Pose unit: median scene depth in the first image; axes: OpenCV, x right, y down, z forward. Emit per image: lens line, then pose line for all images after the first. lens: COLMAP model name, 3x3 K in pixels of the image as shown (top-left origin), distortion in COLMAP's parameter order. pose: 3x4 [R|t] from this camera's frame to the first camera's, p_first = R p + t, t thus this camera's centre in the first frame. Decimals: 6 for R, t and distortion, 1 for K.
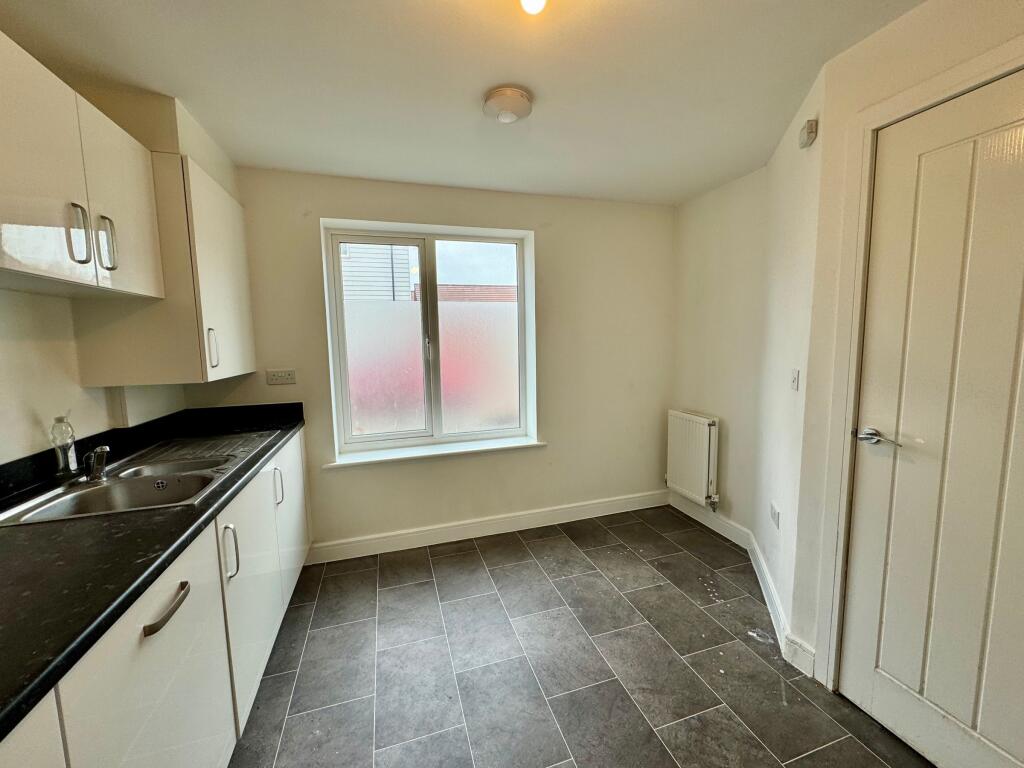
lens RADIAL K [[408.9, 0, 510.0], [0, 408.9, 385.7], [0, 0, 1]] dist [0.000494, 0.000732]
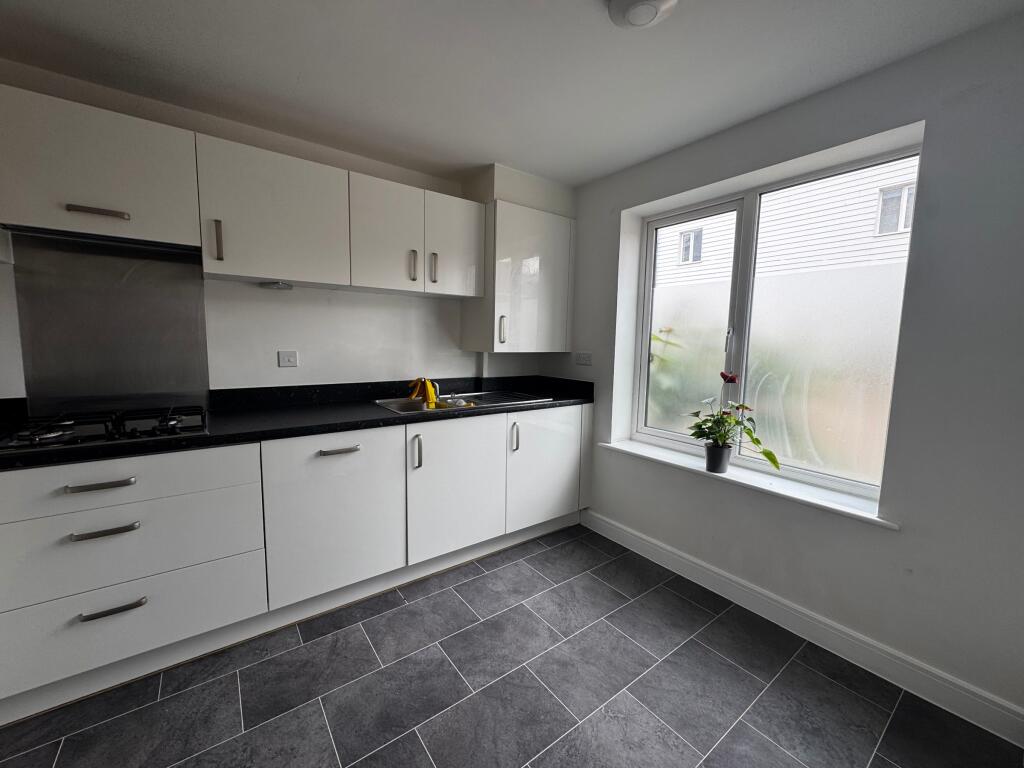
lens RADIAL K [[408.9, 0, 509.3], [0, 408.9, 383.9], [0, 0, 1]] dist [0.000494, 0.000732]
pose [[0.324059, 0.127282, -0.937435, 0.507424], [-0.130847, 0.987414, 0.088836, -0.026702], [0.936944, 0.093872, 0.336635, 0.430793]]
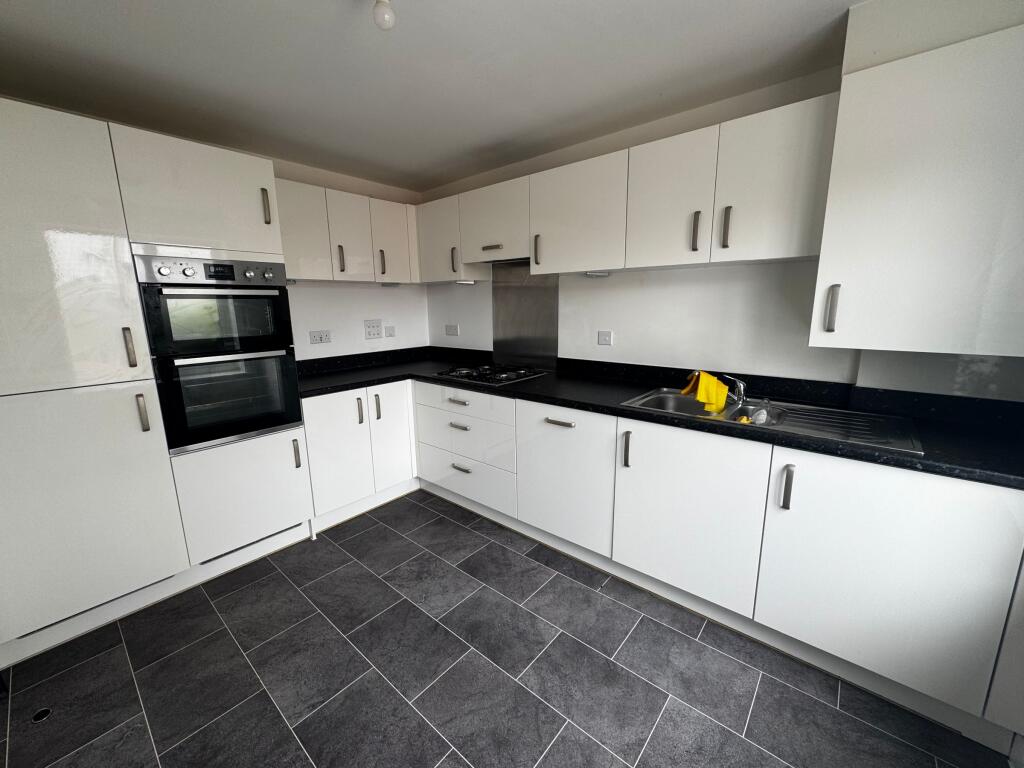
lens RADIAL K [[408.9, 0, 513.5], [0, 408.9, 383.5], [0, 0, 1]] dist [0.000494, 0.000732]
pose [[-0.845986, 0.136975, -0.515312, 0.216235], [-0.027417, 0.953988, 0.298590, -0.138932], [0.532500, 0.266731, -0.803304, 1.062199]]
